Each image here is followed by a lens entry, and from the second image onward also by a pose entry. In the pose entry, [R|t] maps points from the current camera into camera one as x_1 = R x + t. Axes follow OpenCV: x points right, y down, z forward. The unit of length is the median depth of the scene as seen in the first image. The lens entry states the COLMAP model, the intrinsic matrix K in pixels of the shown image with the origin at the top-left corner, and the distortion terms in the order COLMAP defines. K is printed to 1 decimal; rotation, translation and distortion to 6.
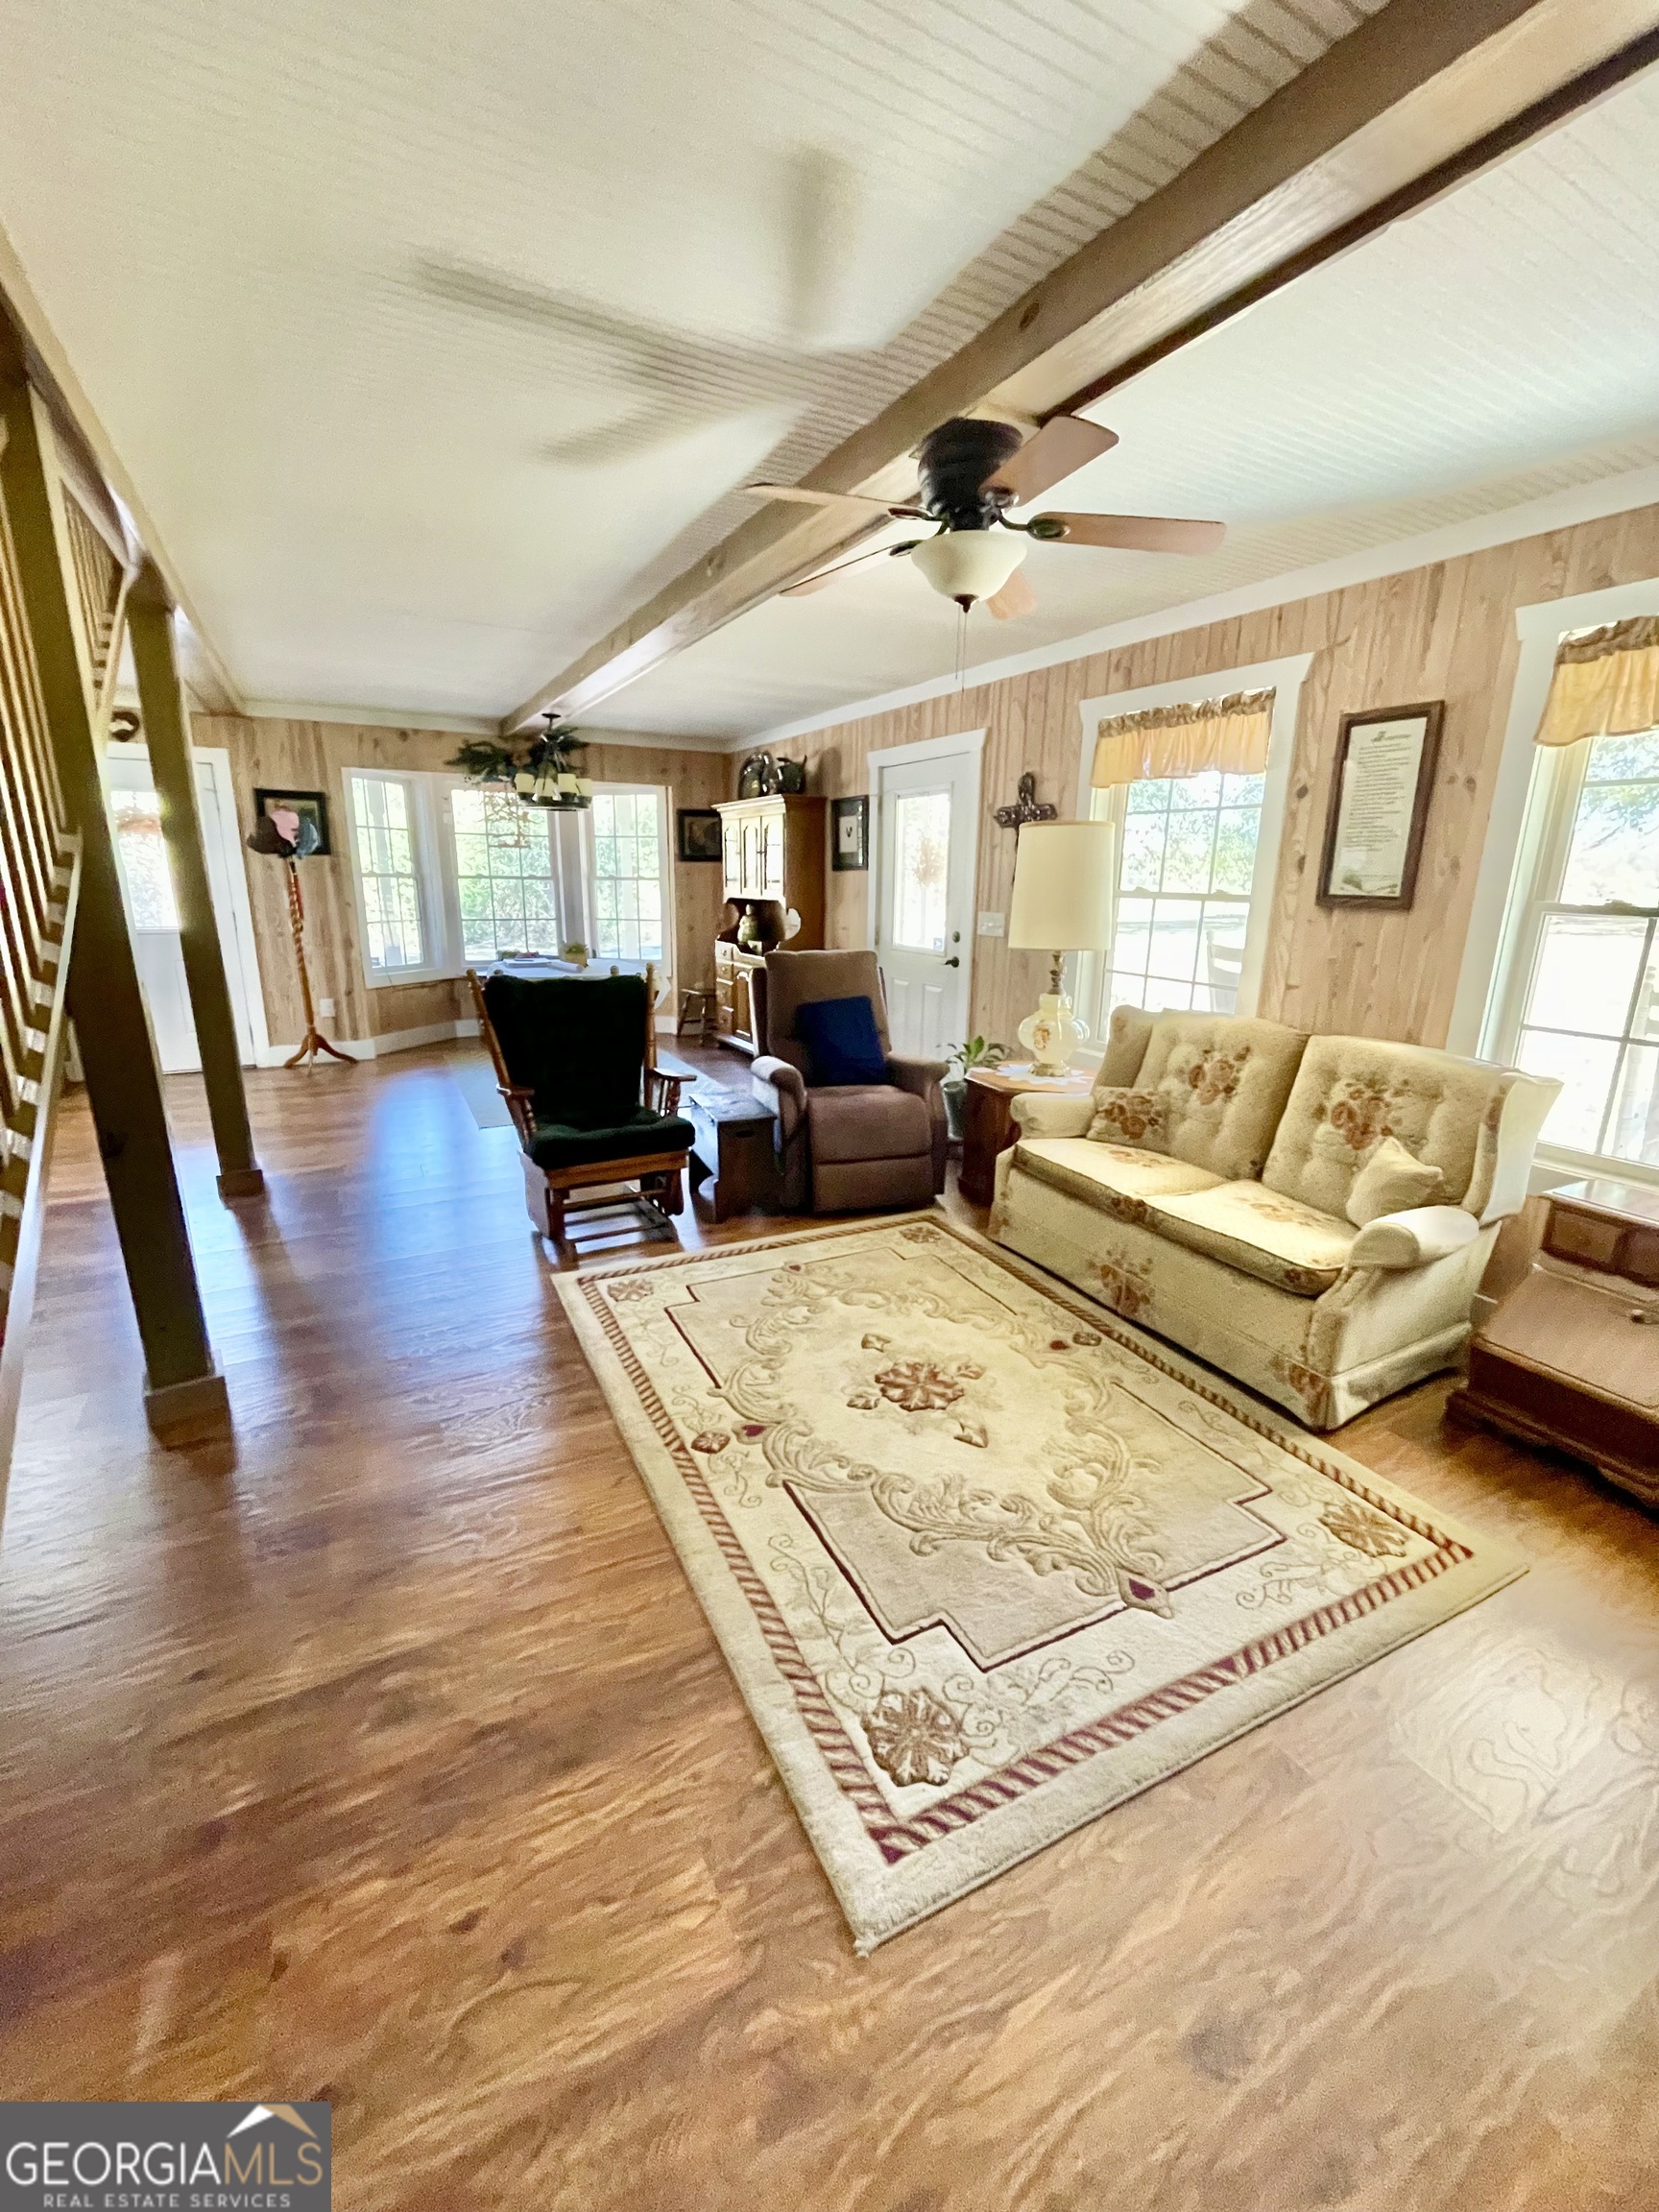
lens RADIAL K [[899.9, 0, 828.7], [0, 899.9, 1107.6], [0, 0, 1]] dist [-0.002376, -0.000072]
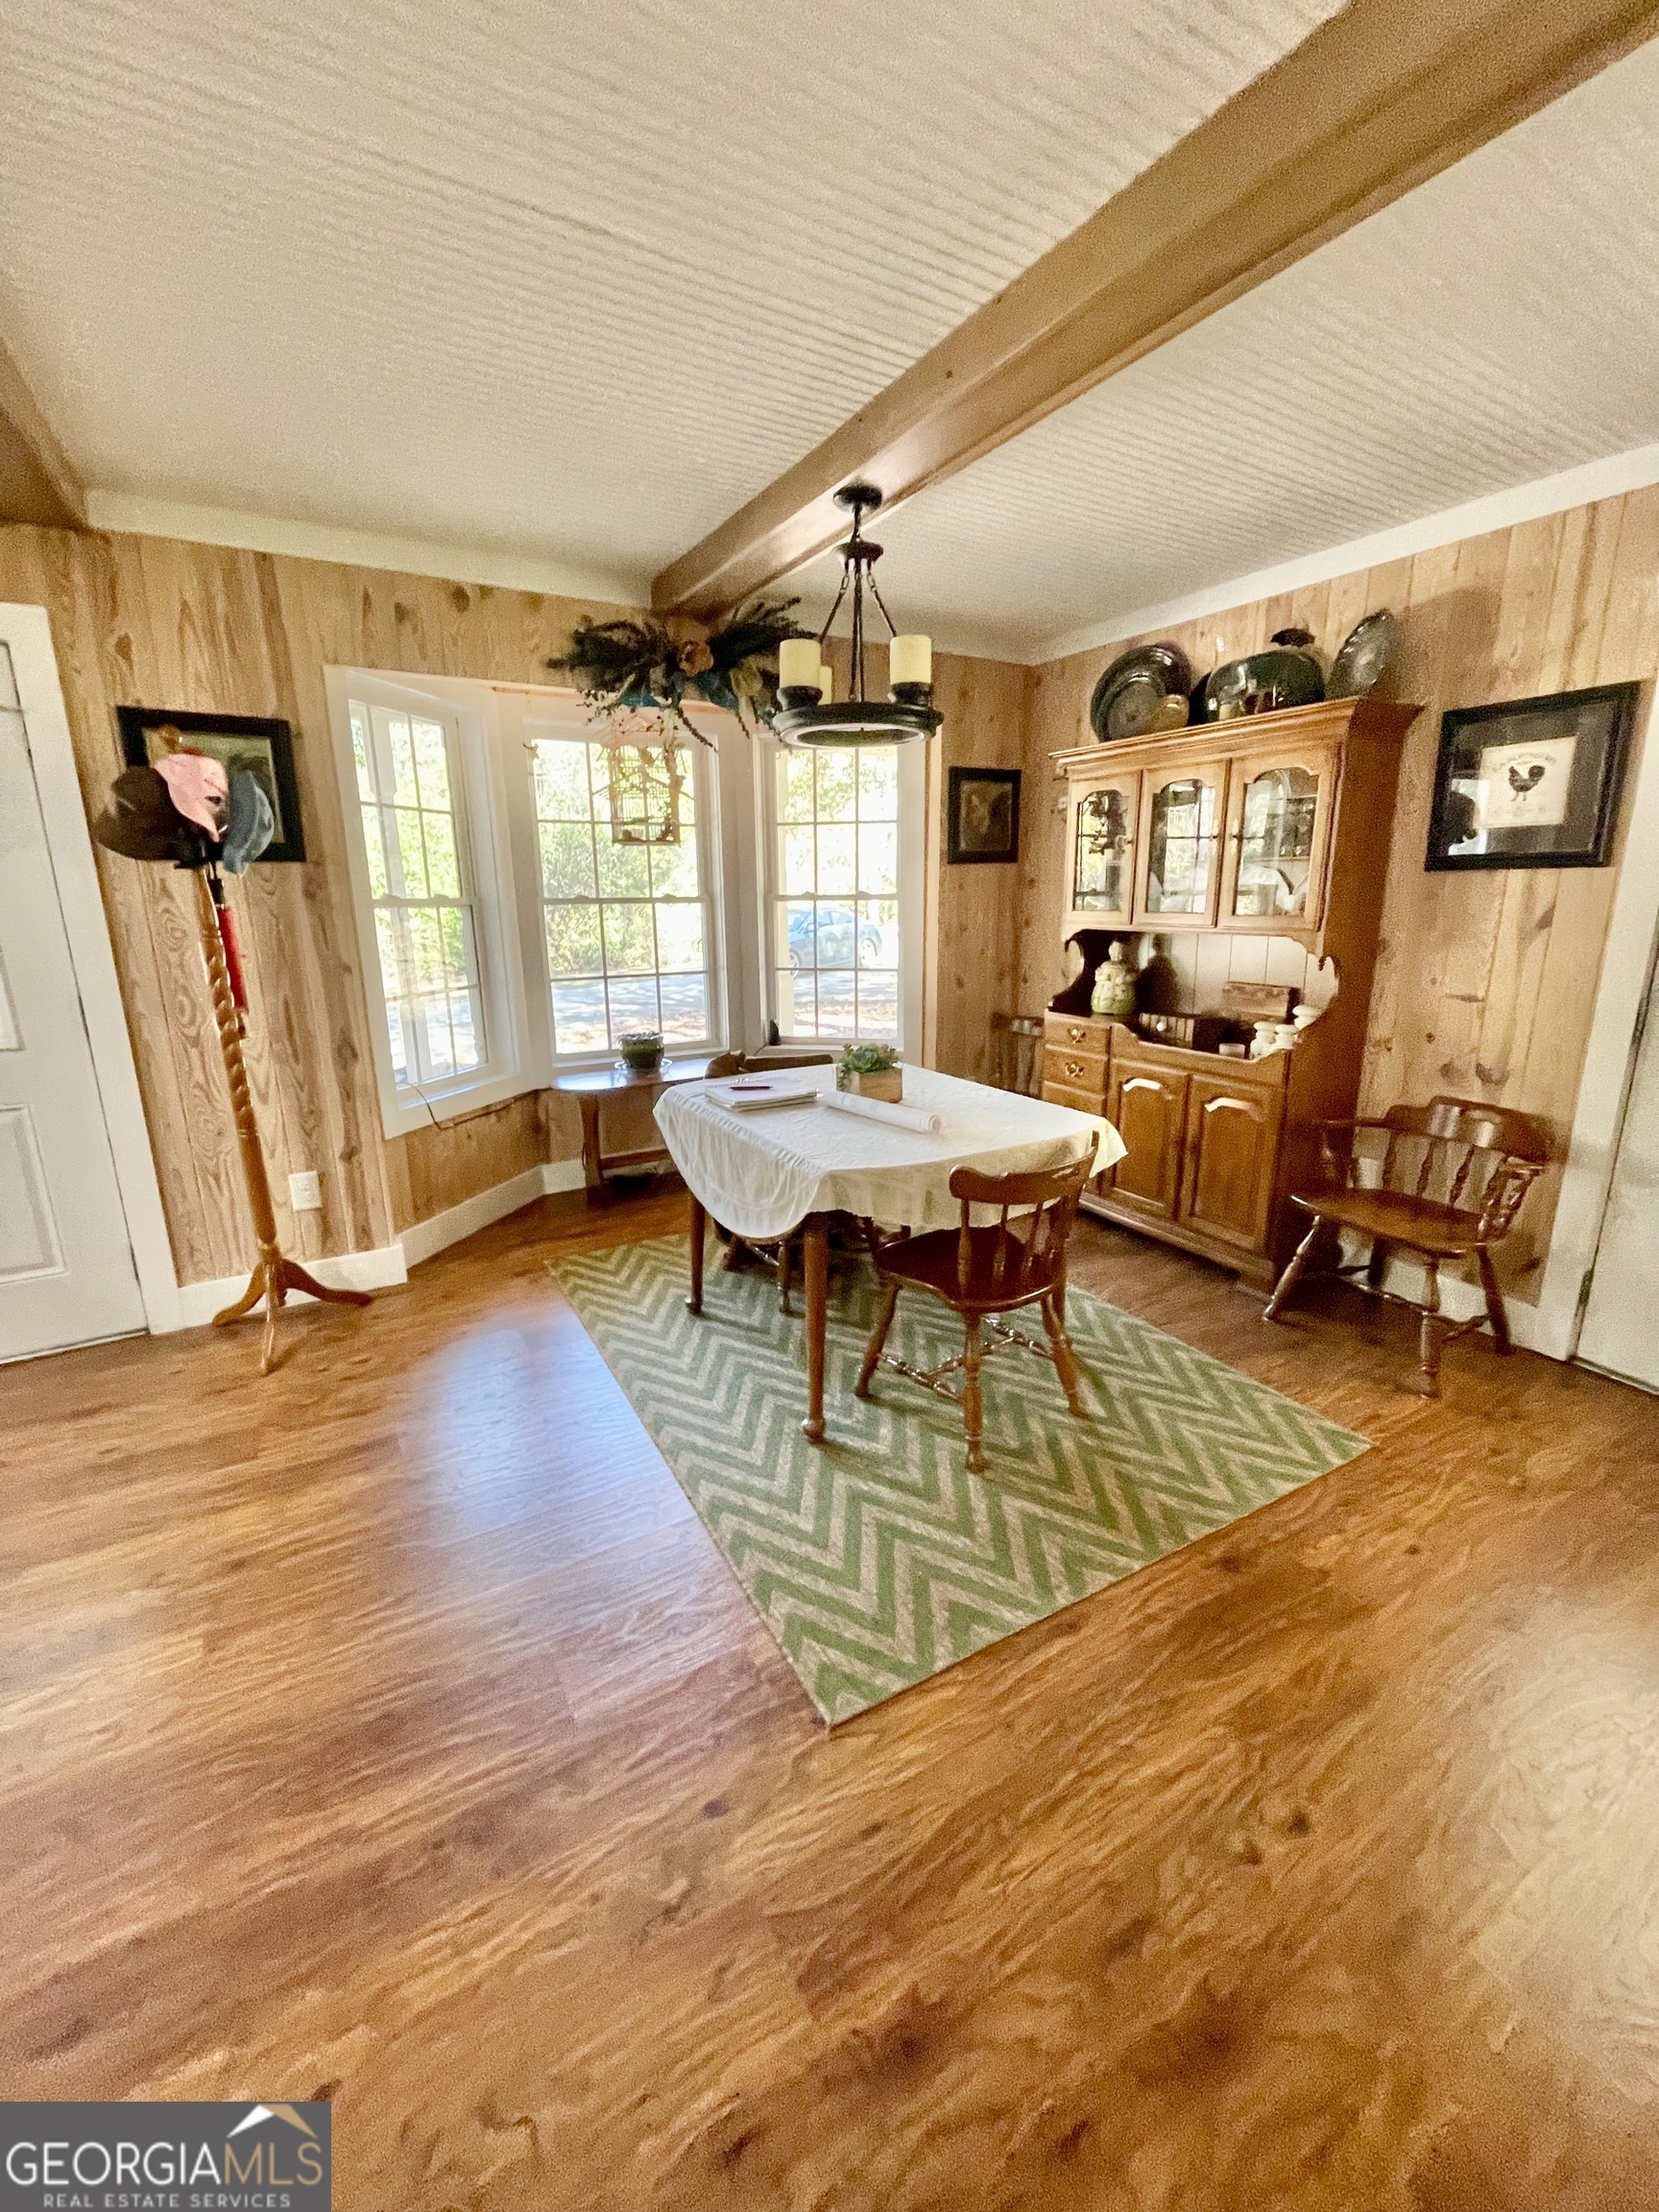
lens RADIAL K [[899.9, 0, 832.1], [0, 899.9, 1105.1], [0, 0, 1]] dist [-0.002376, -0.000072]
pose [[0.999052, -0.031124, 0.030431, -0.302156], [0.031544, 0.999412, -0.013411, -0.142278], [-0.029995, 0.014359, 0.999447, 0.534602]]
